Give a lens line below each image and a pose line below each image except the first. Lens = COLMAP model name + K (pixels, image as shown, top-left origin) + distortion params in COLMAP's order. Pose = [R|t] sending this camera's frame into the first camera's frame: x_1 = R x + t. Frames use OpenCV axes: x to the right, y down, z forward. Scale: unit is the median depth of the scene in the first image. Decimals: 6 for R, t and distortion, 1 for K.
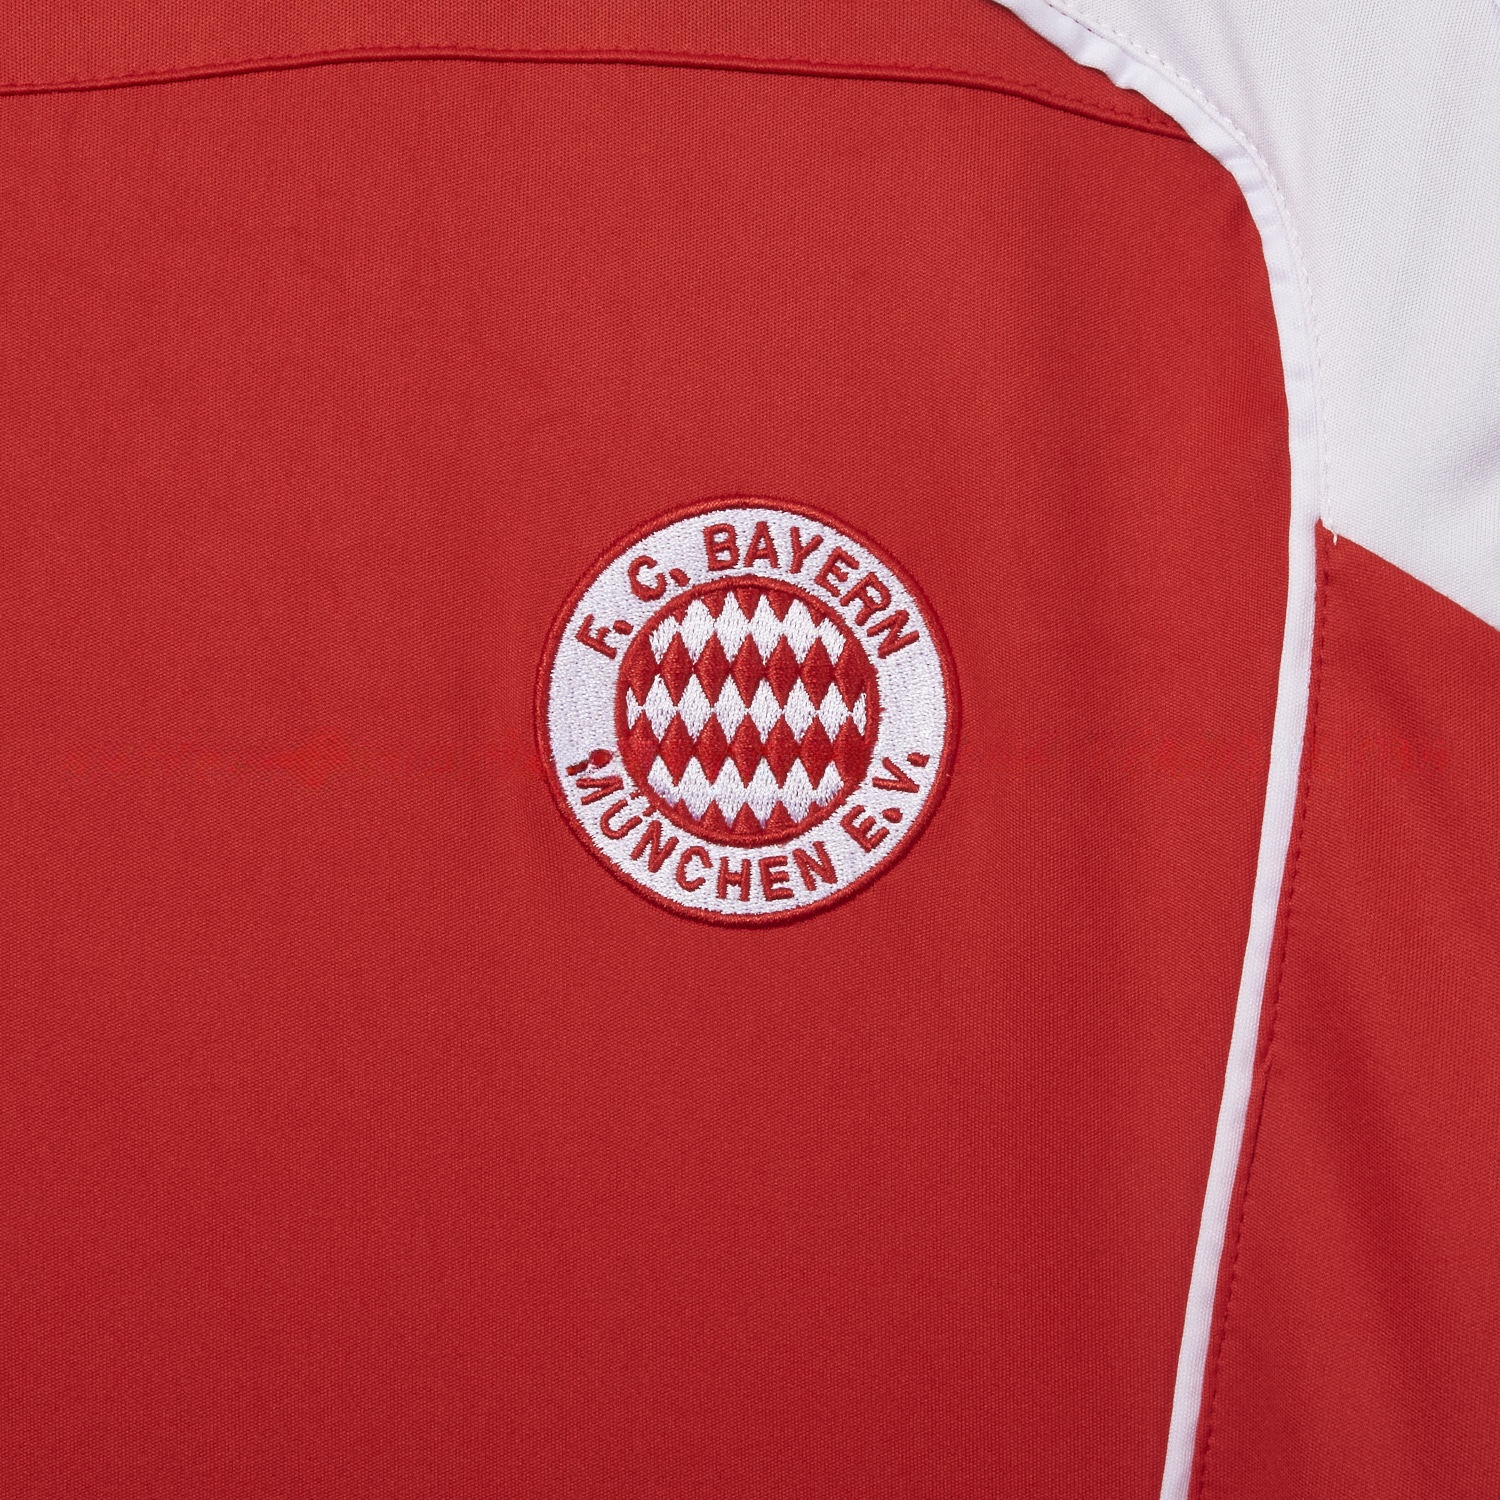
lens RADIAL K [[4067.4, 0, 737.9], [0, 4067.4, 753.0], [0, 0, 1]] dist [-0.061805, 0.000000]
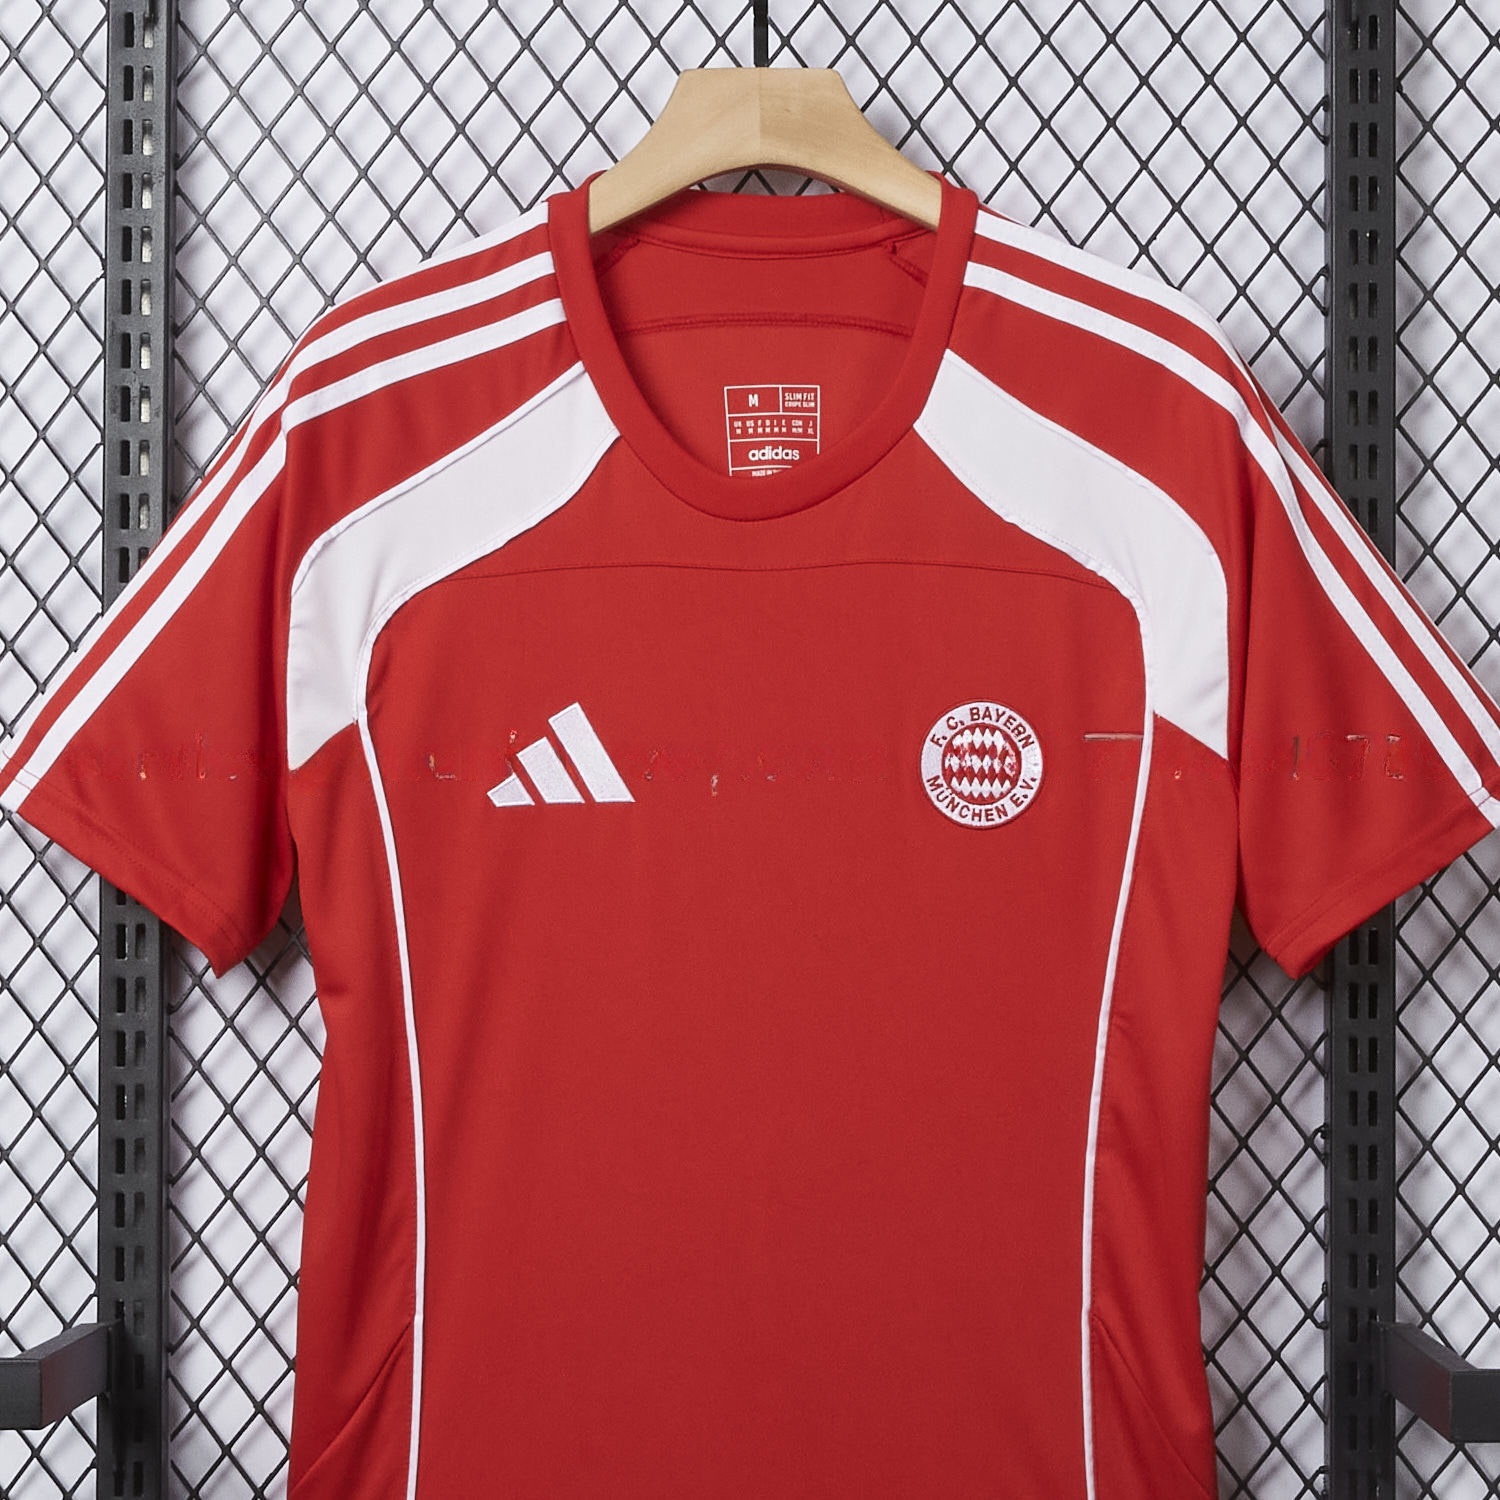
lens RADIAL K [[4067.4, 0, 755.5], [0, 4067.4, 756.5], [0, 0, 1]] dist [-0.061805, 0.000000]
pose [[0.999637, 0.020030, -0.017997, -0.121595], [-0.020160, 0.999772, -0.007093, 0.010739], [0.017851, 0.007454, 0.999813, -2.292705]]
